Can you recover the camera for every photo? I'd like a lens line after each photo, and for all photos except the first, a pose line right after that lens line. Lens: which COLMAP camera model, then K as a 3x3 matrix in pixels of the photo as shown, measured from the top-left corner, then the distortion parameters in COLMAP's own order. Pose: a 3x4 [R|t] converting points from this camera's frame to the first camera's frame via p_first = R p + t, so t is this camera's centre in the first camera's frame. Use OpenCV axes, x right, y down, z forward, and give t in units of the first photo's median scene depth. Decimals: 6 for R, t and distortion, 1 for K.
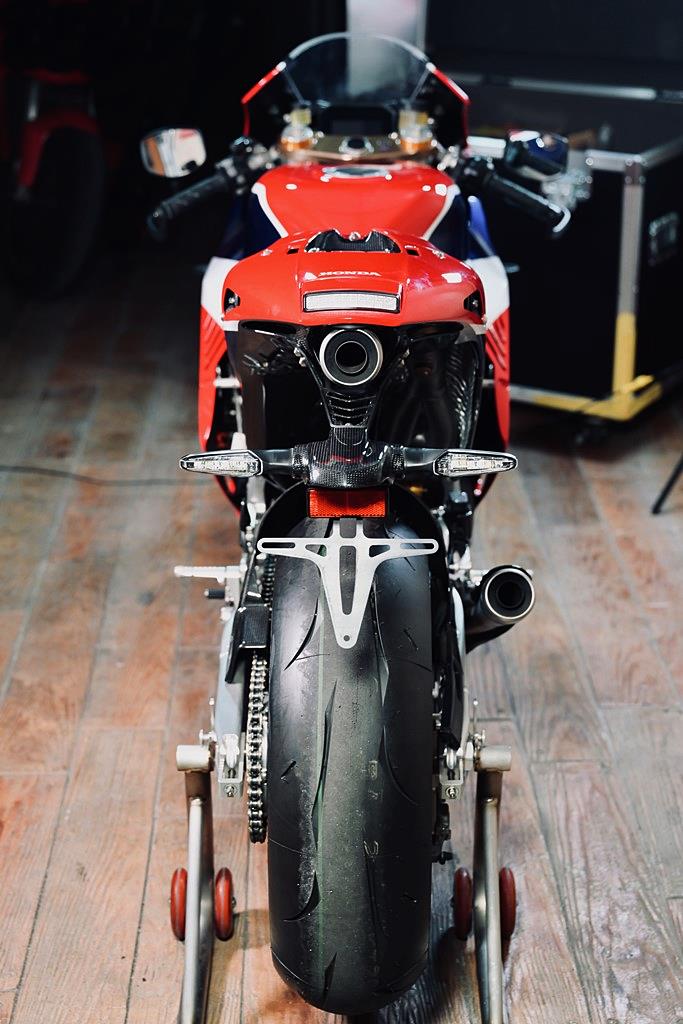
lens RADIAL K [[1727.7, 0, 348.1], [0, 1727.7, 513.6], [0, 0, 1]] dist [-0.010050, 0.000000]
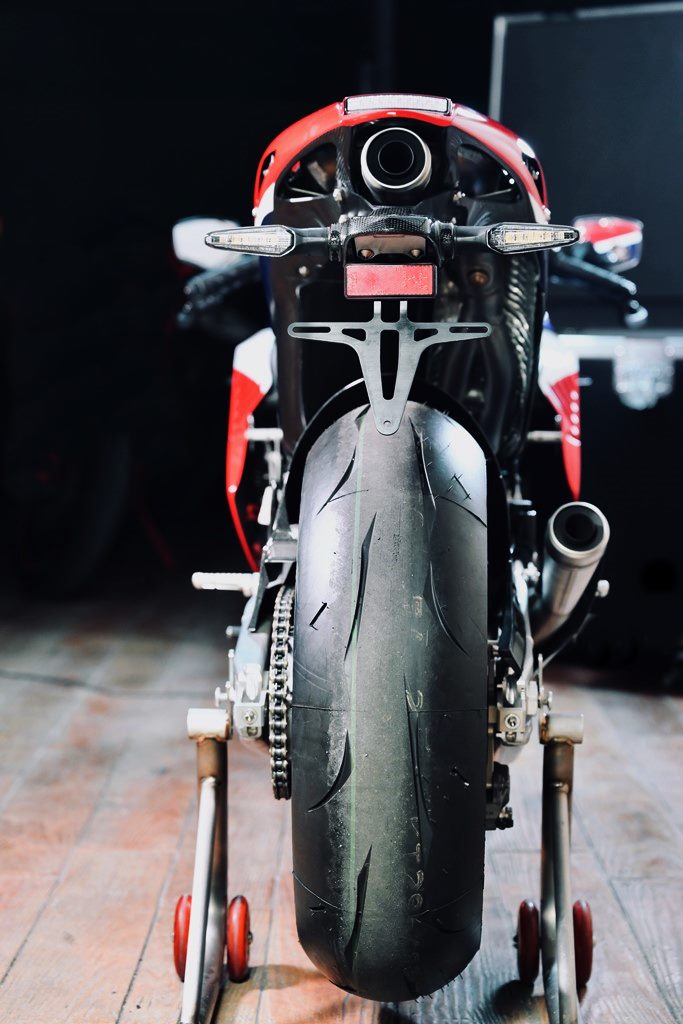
lens RADIAL K [[1996.0, 0, 335.8], [0, 1996.0, 511.5], [0, 0, 1]] dist [-0.057485, 0.000000]
pose [[0.999311, 0.008498, -0.036119, 0.007855], [-0.017747, 0.964325, -0.264127, 0.299261], [0.032586, 0.264586, 0.963811, 0.032760]]
